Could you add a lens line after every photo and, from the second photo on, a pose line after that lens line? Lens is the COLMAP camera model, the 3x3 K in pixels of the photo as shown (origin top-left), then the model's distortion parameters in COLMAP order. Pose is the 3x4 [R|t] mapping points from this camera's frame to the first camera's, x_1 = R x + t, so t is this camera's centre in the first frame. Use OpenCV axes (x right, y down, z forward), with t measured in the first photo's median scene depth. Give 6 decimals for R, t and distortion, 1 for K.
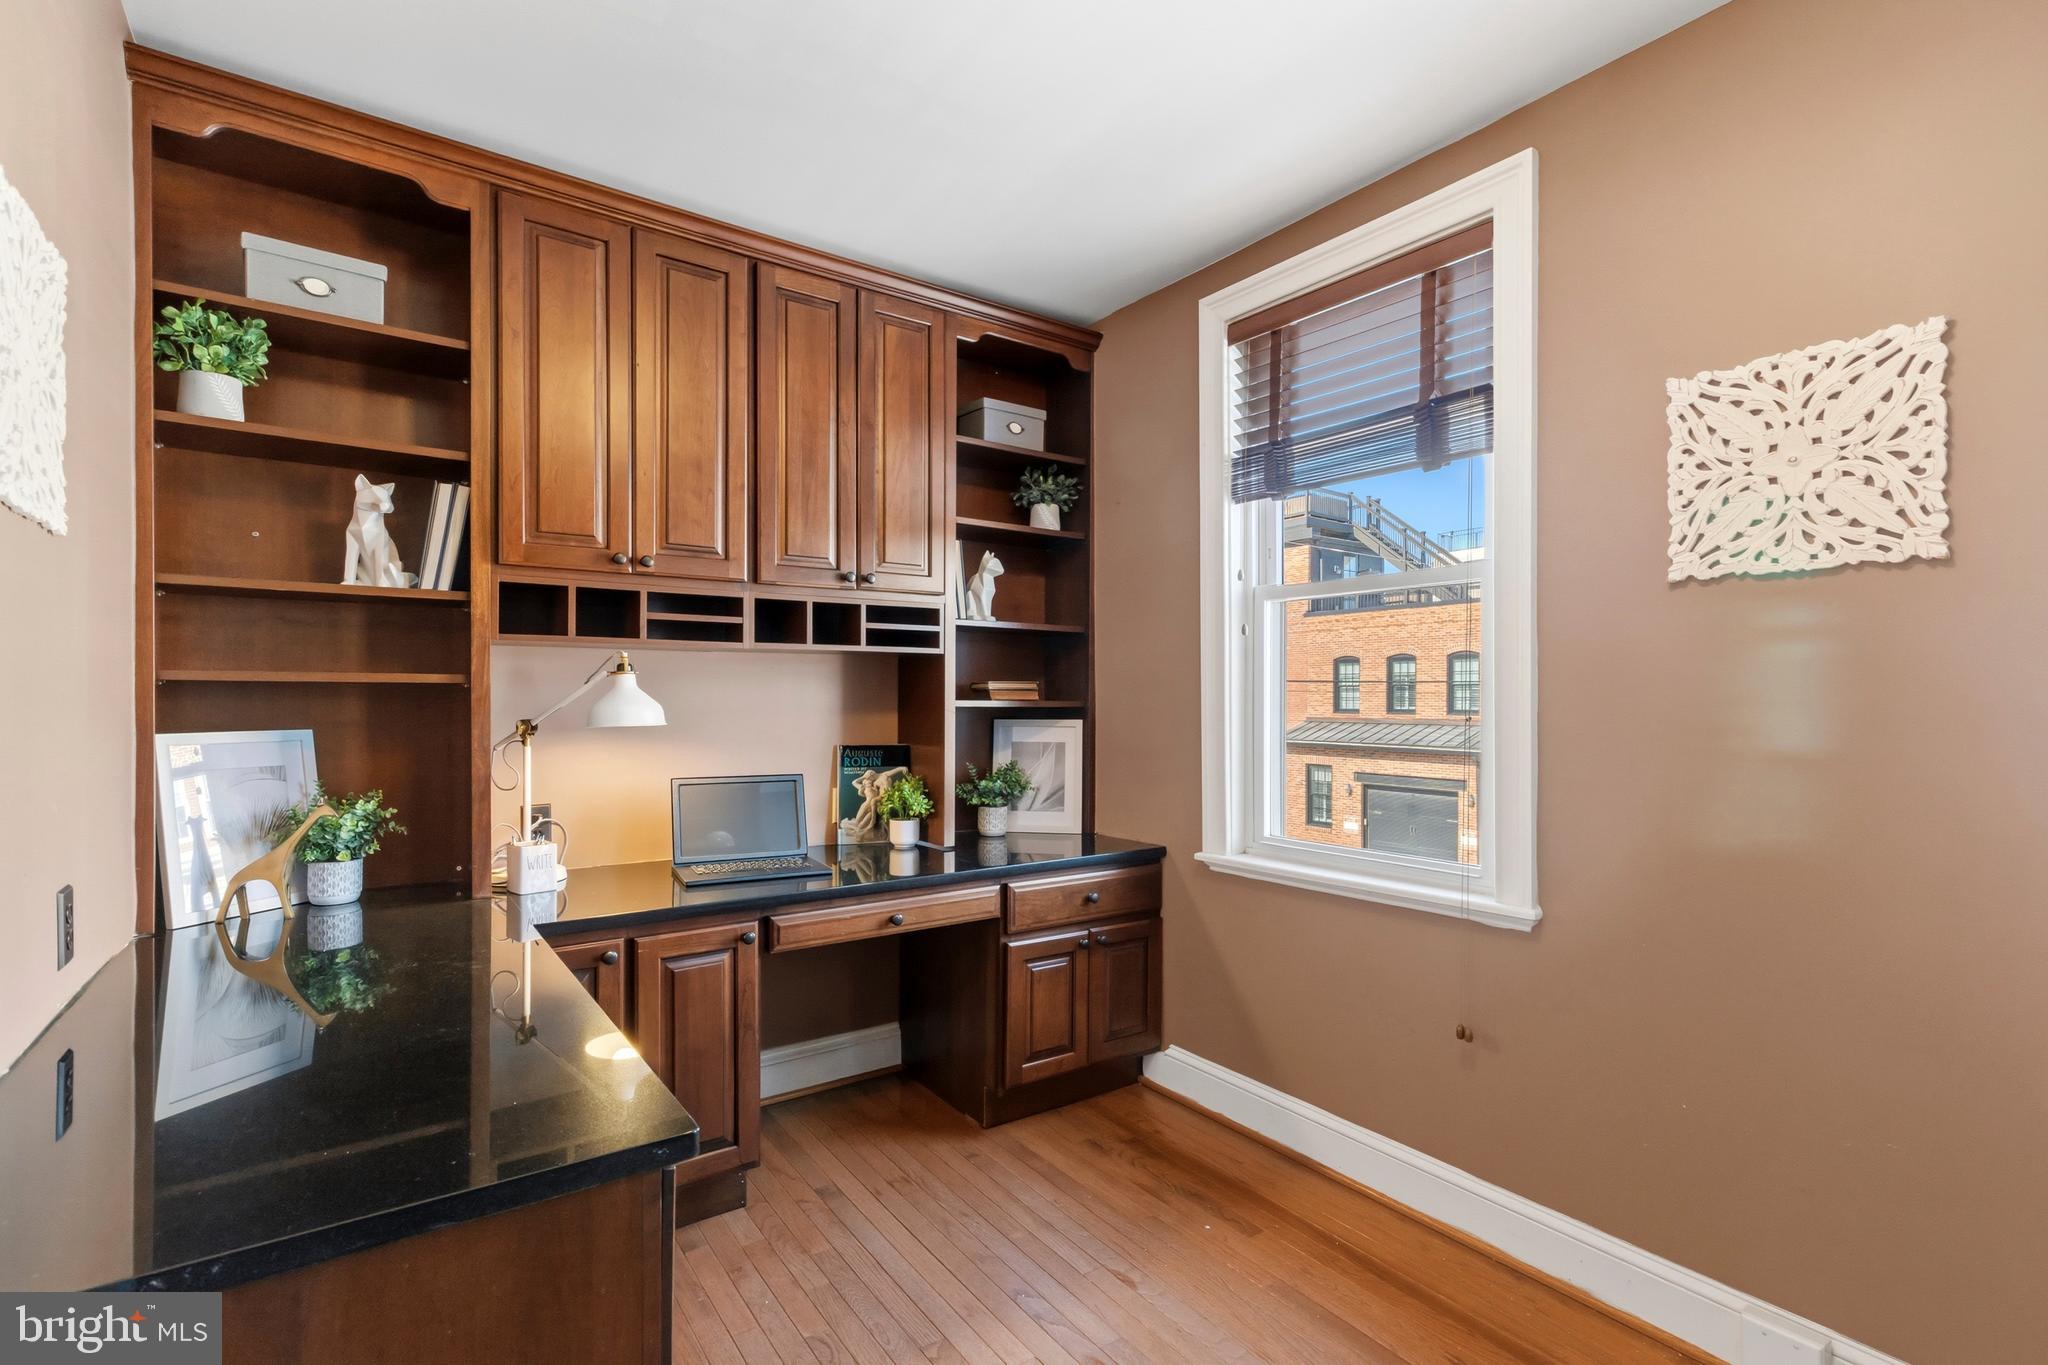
lens RADIAL K [[951.3, 0, 1029.5], [0, 951.3, 697.3], [0, 0, 1]] dist [0.013618, -0.001333]
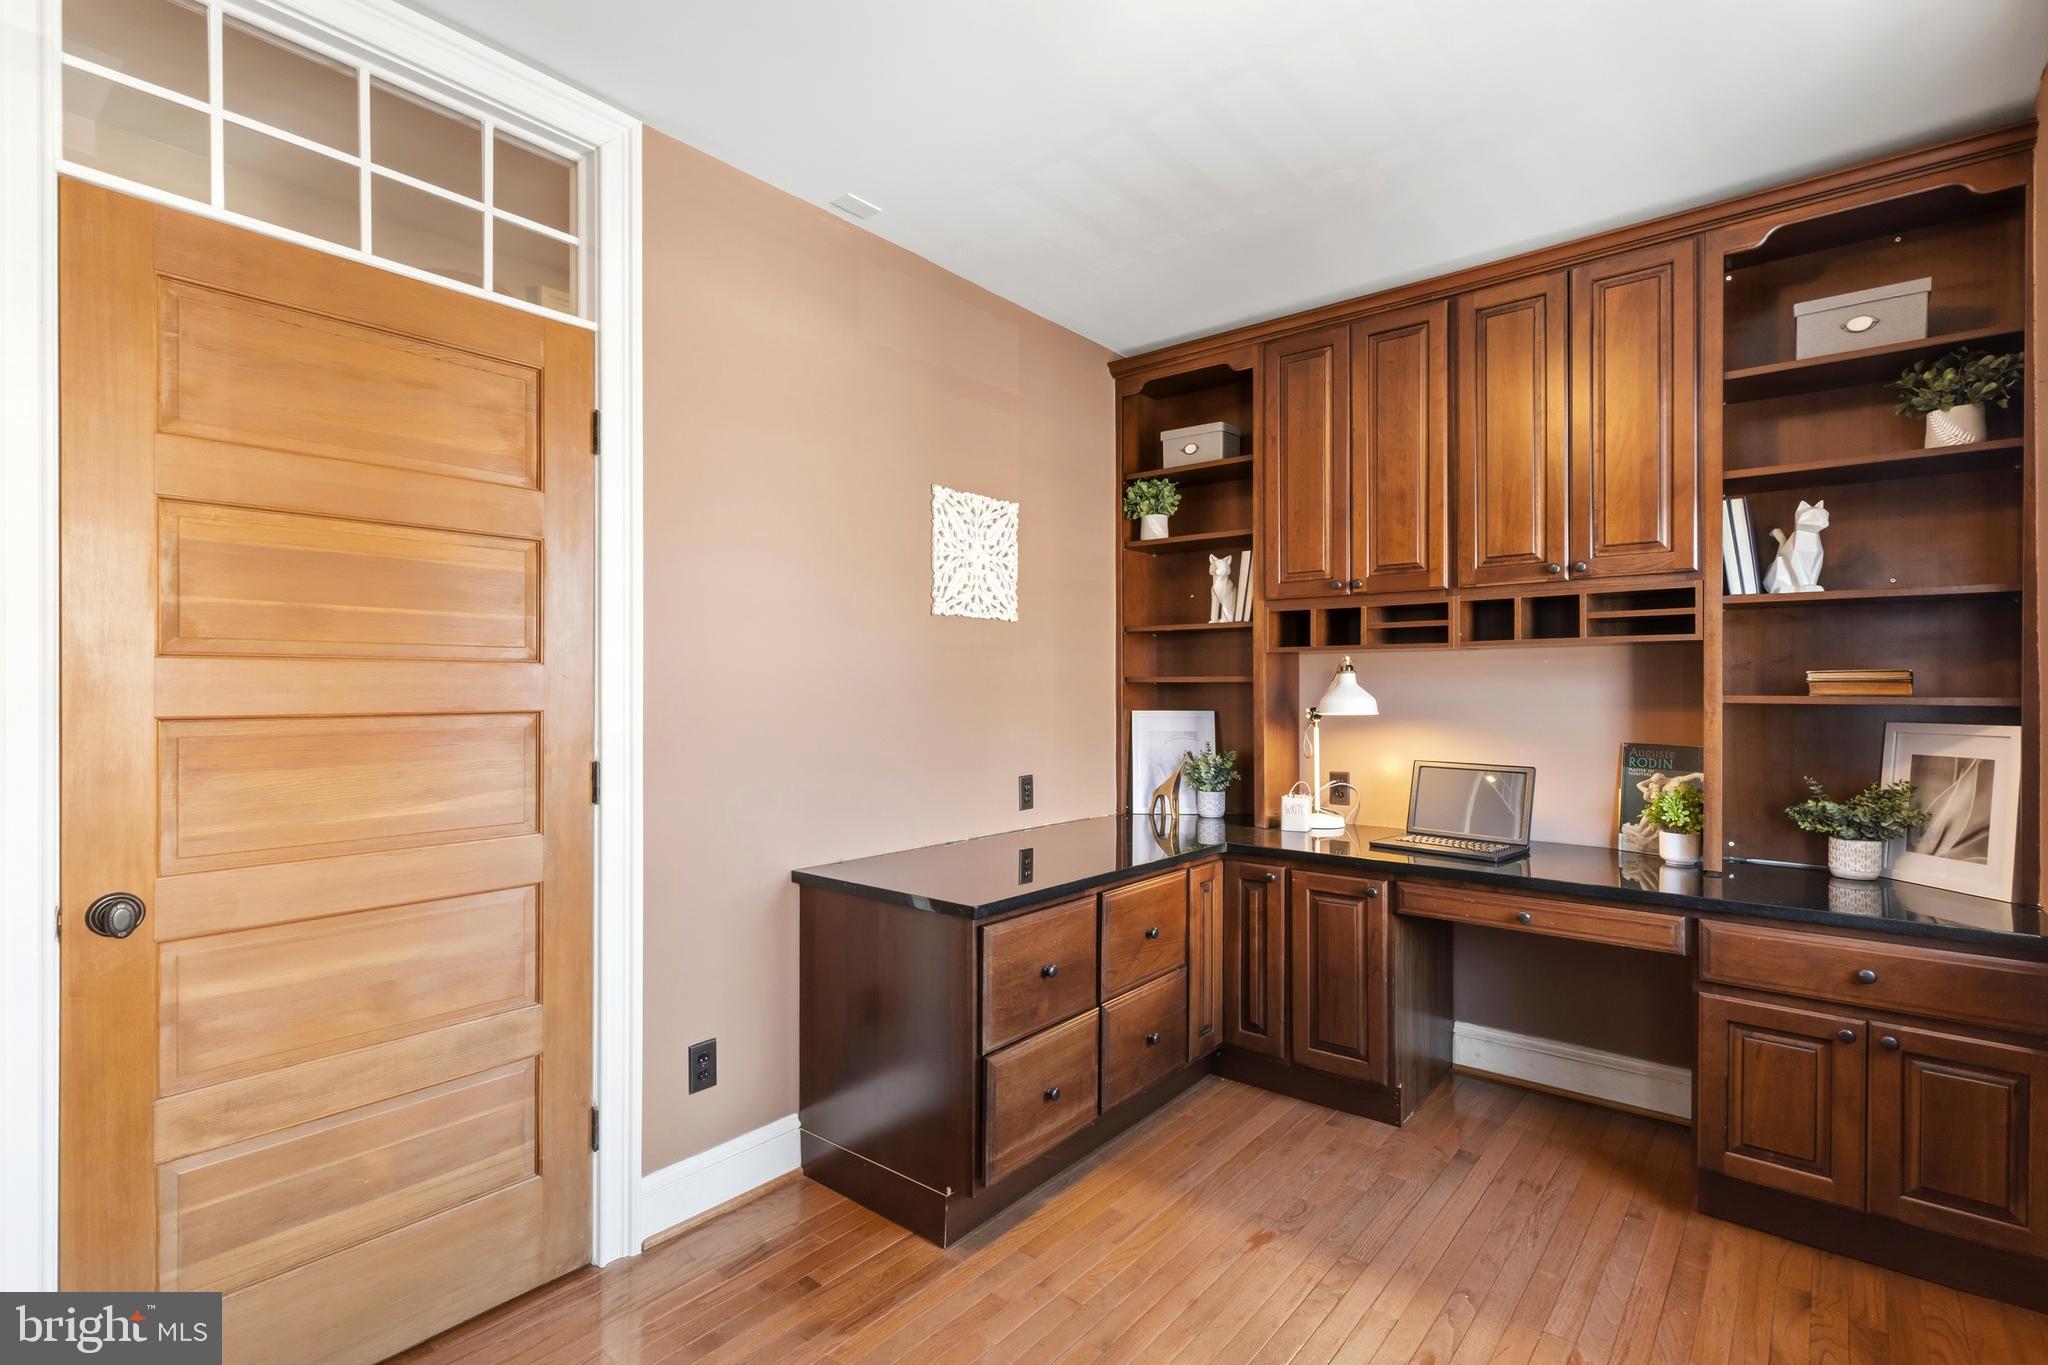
lens RADIAL K [[951.3, 0, 1034.0], [0, 951.3, 688.6], [0, 0, 1]] dist [0.013618, -0.001333]
pose [[0.261930, -0.001320, -0.965086, 0.627159], [0.002423, 0.999997, -0.000710, -0.003947], [0.965084, -0.002153, 0.261932, 0.230584]]
